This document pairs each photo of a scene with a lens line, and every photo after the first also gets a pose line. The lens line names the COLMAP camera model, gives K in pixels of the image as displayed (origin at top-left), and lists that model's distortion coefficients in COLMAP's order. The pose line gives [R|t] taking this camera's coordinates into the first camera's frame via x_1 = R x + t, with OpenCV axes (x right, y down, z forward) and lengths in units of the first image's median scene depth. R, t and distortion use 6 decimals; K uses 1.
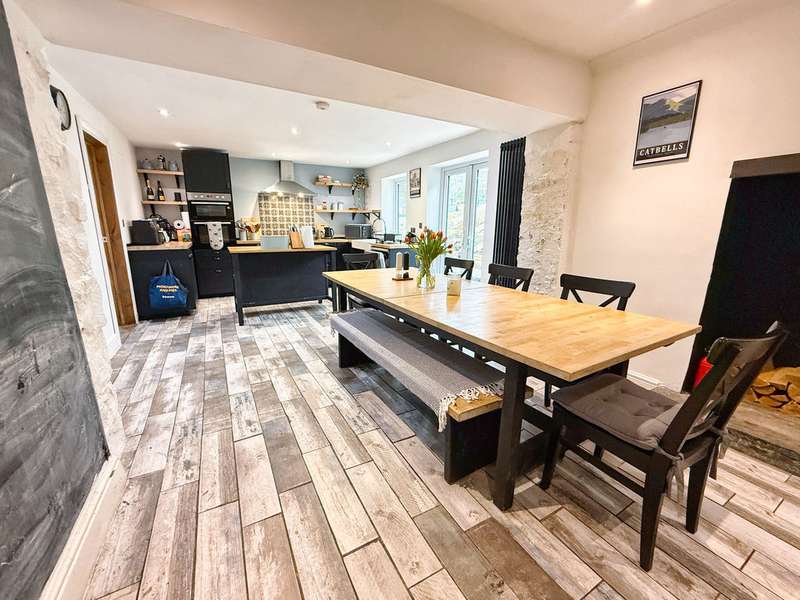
lens RADIAL K [[325.6, 0, 396.5], [0, 325.6, 299.0], [0, 0, 1]] dist [0.000949, 0.000090]
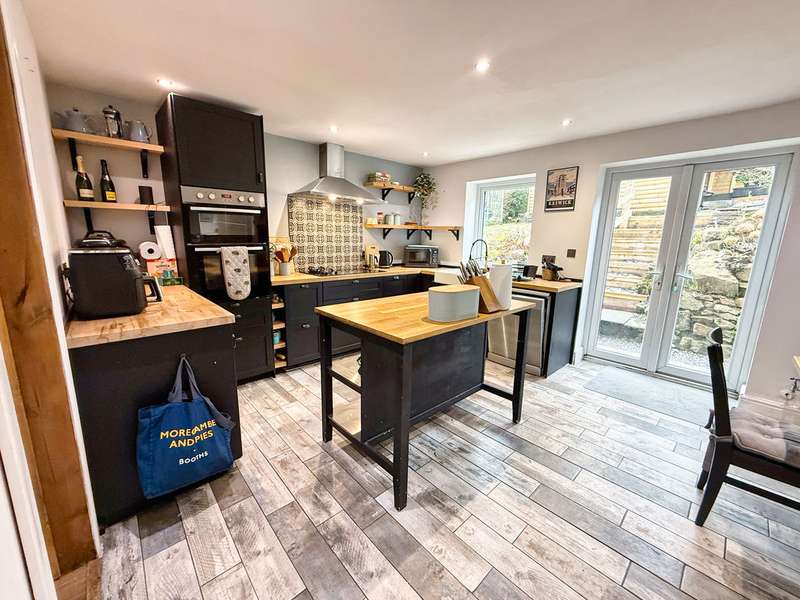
lens RADIAL K [[319.3, 0, 397.0], [0, 319.3, 299.7], [0, 0, 1]] dist [-0.000468, -0.000102]
pose [[0.971491, -0.034801, 0.234508, -0.572180], [0.040602, 0.998976, -0.019951, -0.176457], [-0.233573, 0.028904, 0.971910, 0.604567]]
